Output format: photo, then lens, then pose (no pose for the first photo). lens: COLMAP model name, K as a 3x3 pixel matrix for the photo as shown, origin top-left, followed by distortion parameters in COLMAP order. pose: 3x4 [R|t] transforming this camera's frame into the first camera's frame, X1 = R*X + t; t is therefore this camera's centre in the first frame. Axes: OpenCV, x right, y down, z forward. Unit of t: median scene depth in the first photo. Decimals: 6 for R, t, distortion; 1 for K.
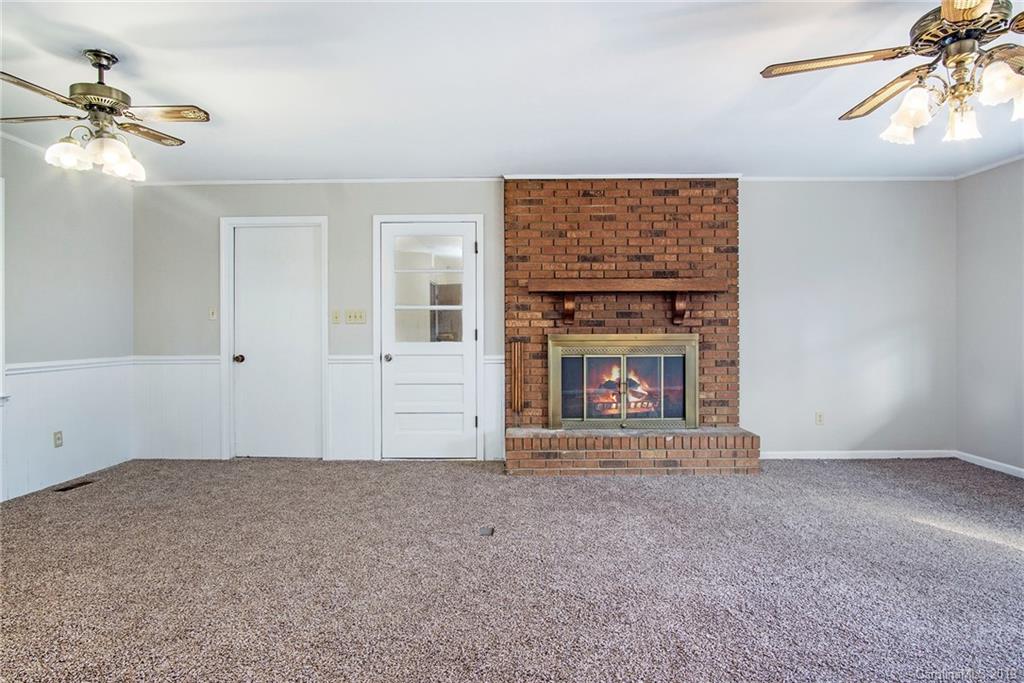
lens RADIAL K [[567.0, 0, 488.3], [0, 567.0, 326.1], [0, 0, 1]] dist [-0.001012, 0.000180]
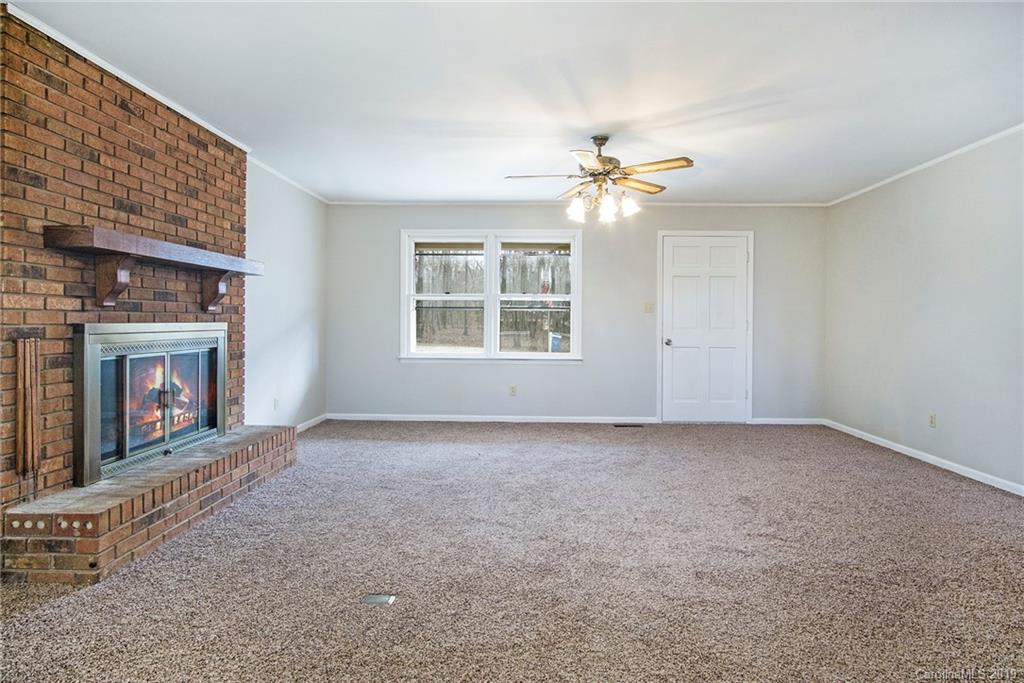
lens RADIAL K [[567.0, 0, 488.3], [0, 567.0, 326.1], [0, 0, 1]] dist [-0.001012, 0.000180]
pose [[0.066939, -0.003788, 0.997750, -0.442974], [-0.002970, 0.999988, 0.003996, 0.014089], [-0.997753, -0.003231, 0.066927, 0.545898]]
